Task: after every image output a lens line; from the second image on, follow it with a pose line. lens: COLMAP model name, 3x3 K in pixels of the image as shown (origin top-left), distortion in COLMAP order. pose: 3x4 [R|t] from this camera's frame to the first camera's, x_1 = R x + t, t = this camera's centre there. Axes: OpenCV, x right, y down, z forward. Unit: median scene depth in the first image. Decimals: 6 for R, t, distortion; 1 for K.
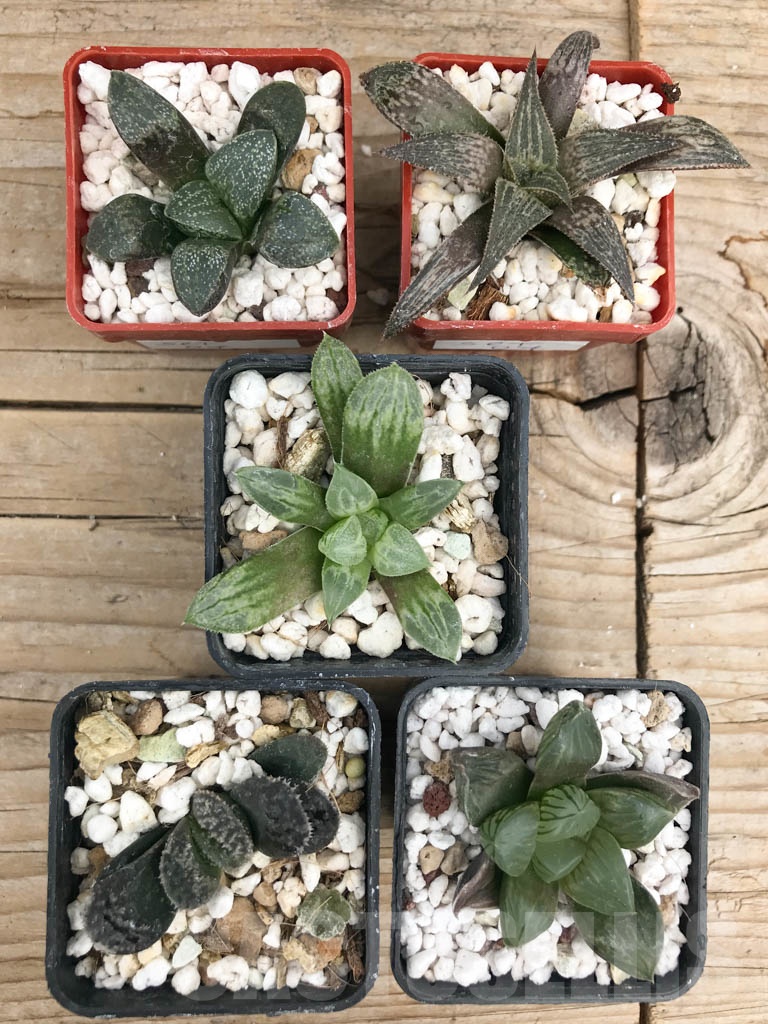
lens RADIAL K [[840.9, 0, 384.0], [0, 840.9, 512.0], [0, 0, 1]] dist [0.002347, -0.083641]
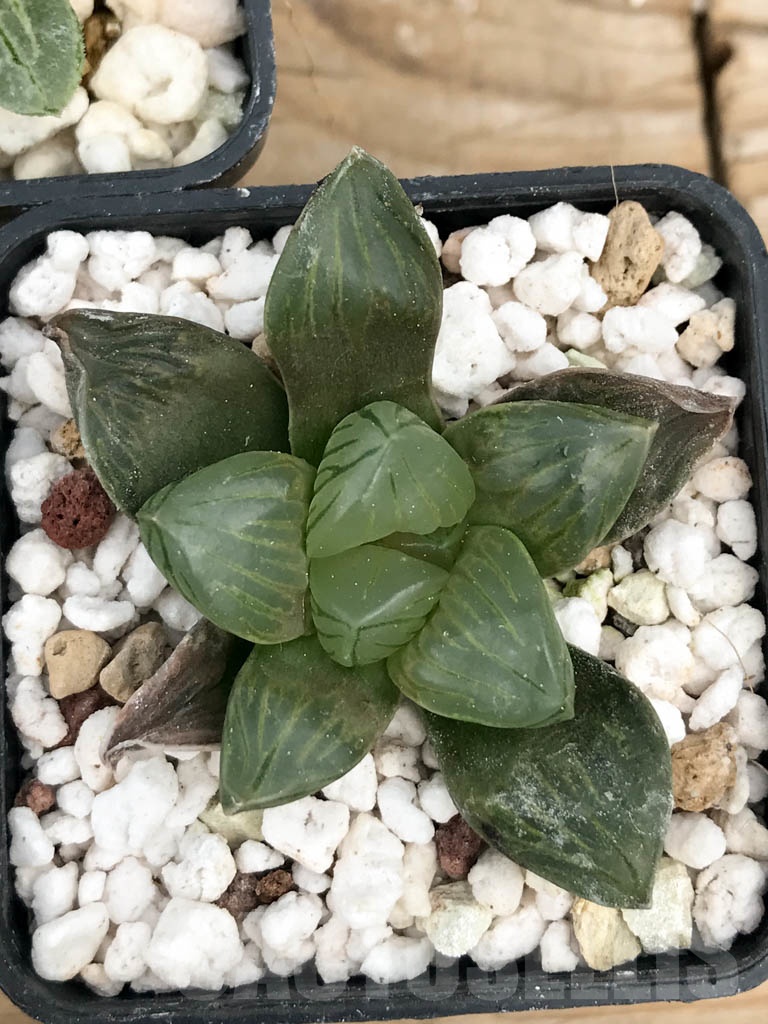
lens RADIAL K [[1630.0, 0, 384.0], [0, 1630.0, 512.0], [0, 0, 1]] dist [0.121462, -0.065365]
pose [[0.992433, -0.095330, -0.077389, 0.262147], [0.090159, 0.993619, -0.067771, 0.404278], [0.083356, 0.060281, 0.994695, 0.245581]]
